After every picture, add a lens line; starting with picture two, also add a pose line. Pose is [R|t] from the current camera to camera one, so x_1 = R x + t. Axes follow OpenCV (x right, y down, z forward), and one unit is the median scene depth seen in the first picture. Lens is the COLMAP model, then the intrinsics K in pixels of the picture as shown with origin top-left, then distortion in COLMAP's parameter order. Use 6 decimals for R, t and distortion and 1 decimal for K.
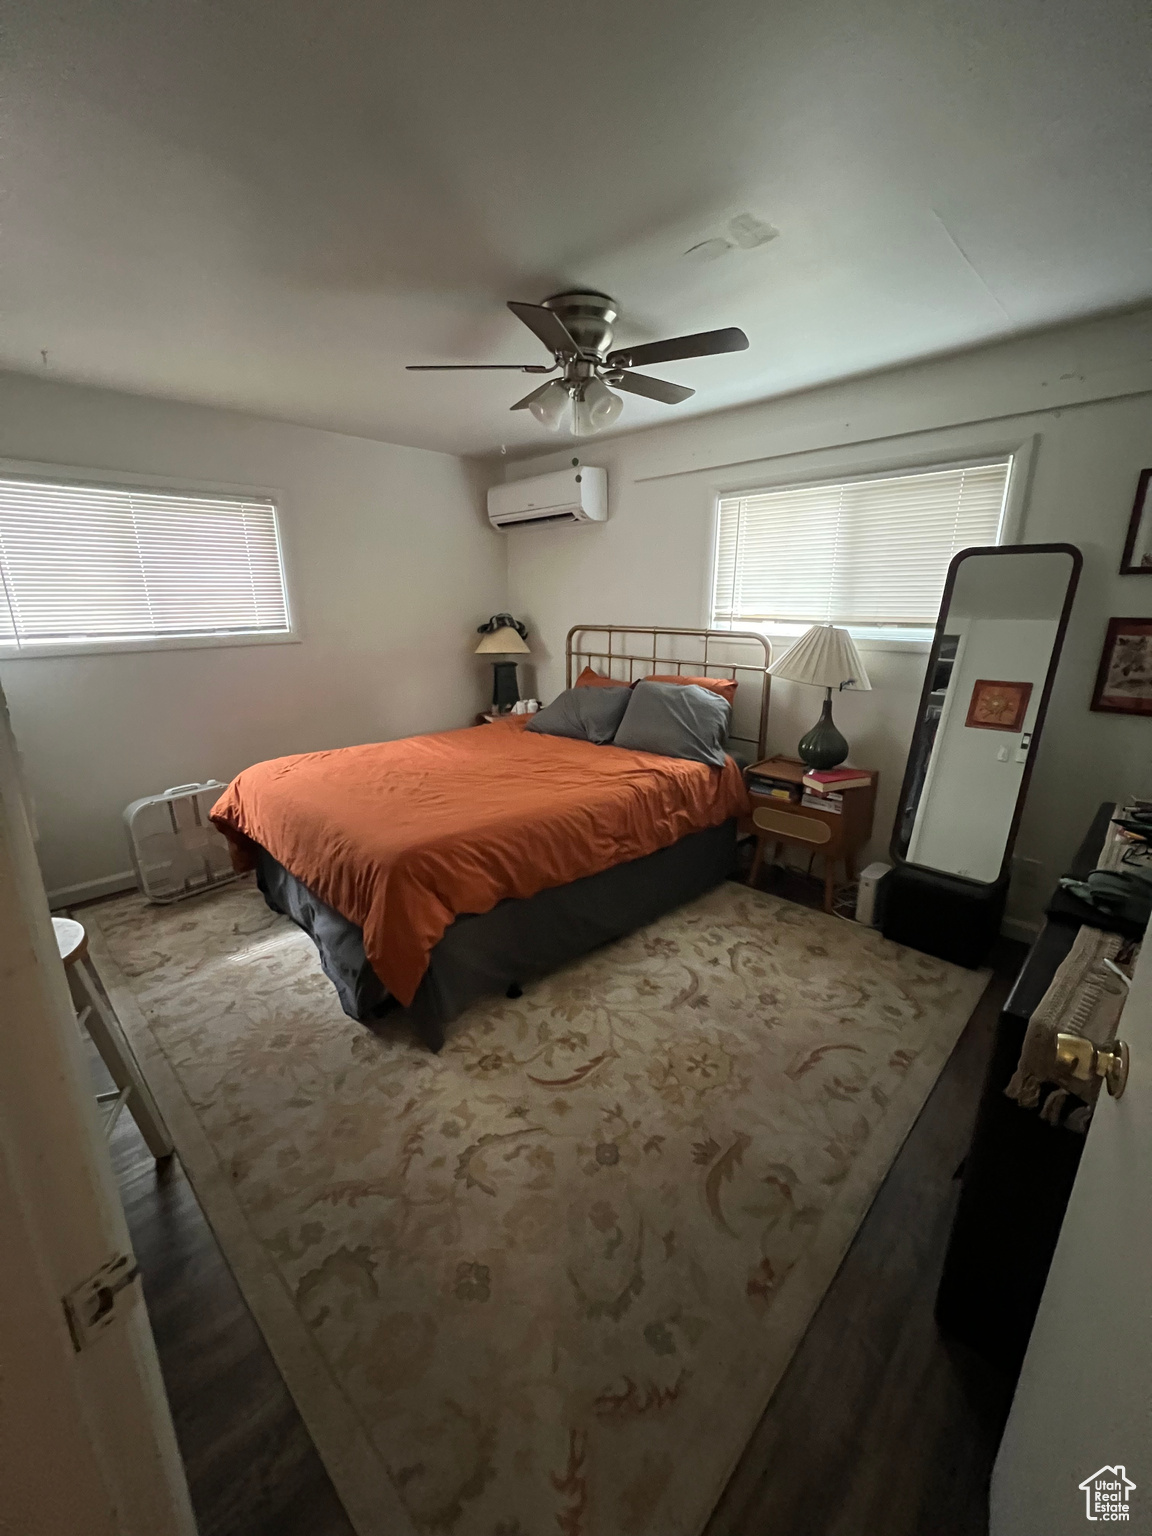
lens RADIAL K [[611.8, 0, 577.6], [0, 611.8, 769.2], [0, 0, 1]] dist [-0.002462, 0.000035]
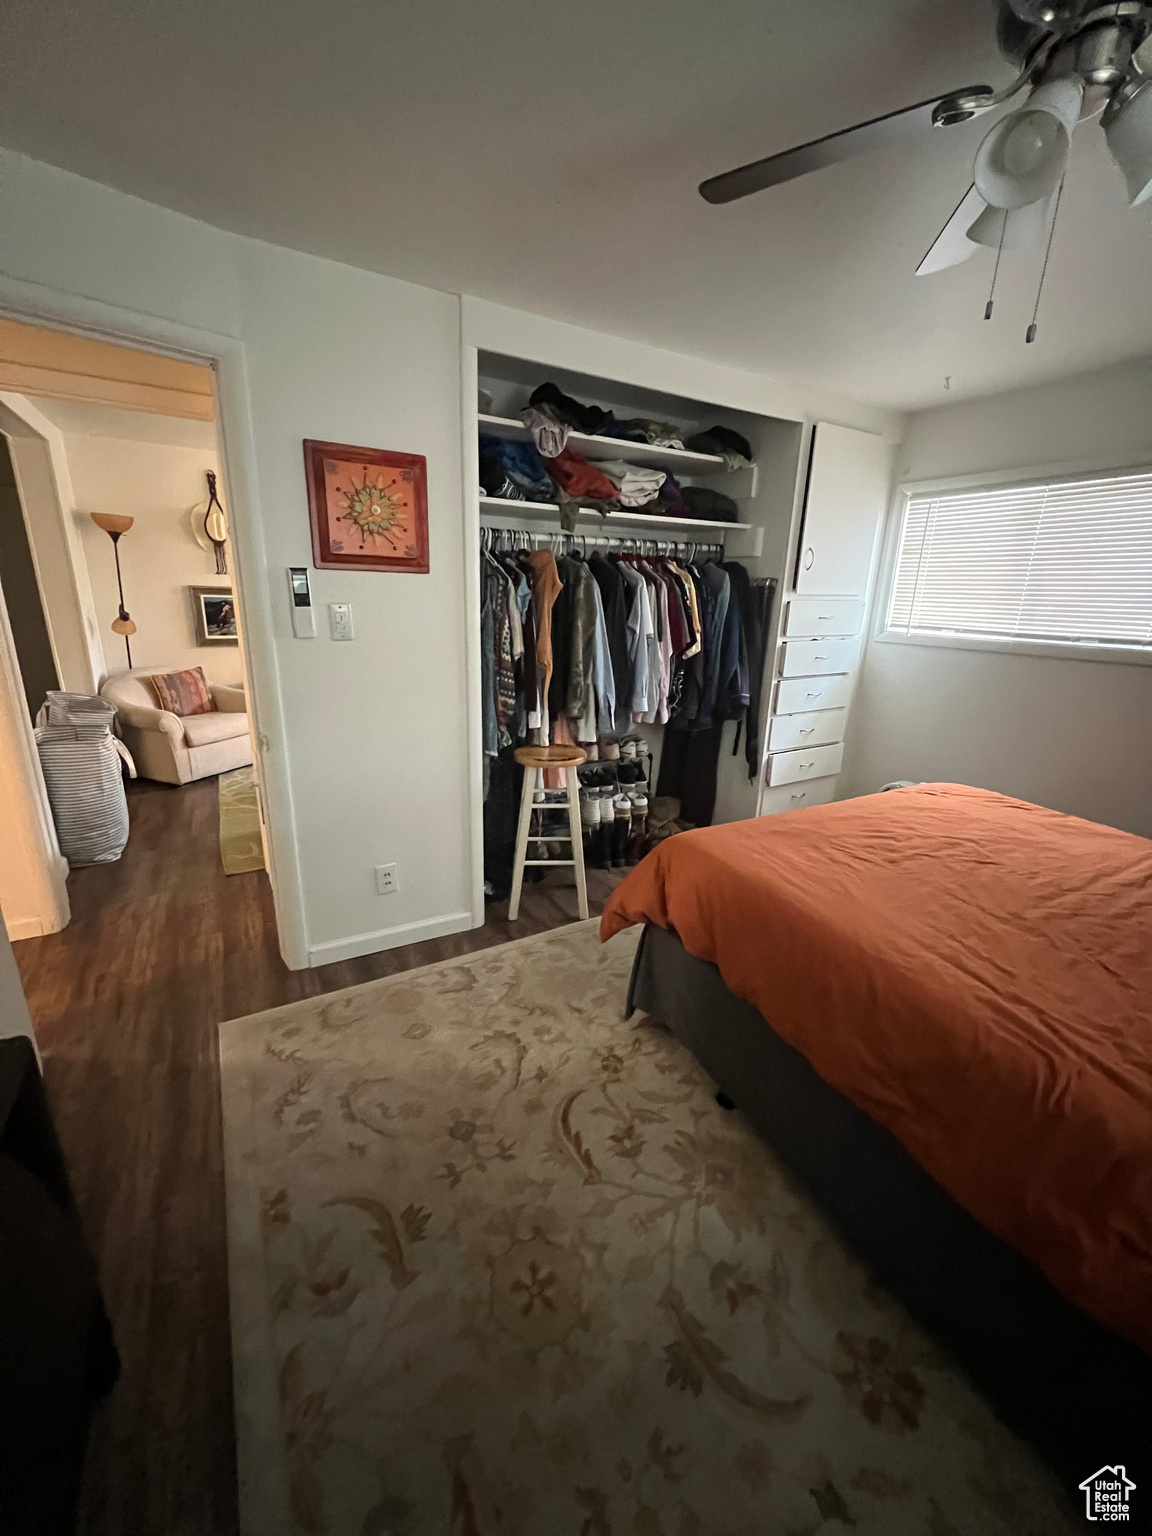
lens RADIAL K [[611.8, 0, 578.4], [0, 611.8, 770.3], [0, 0, 1]] dist [-0.002462, 0.000035]
pose [[-0.273007, 0.267390, -0.924105, 0.641023], [-0.285322, 0.894868, 0.343222, -0.255608], [0.918726, 0.357370, -0.168013, 0.937311]]
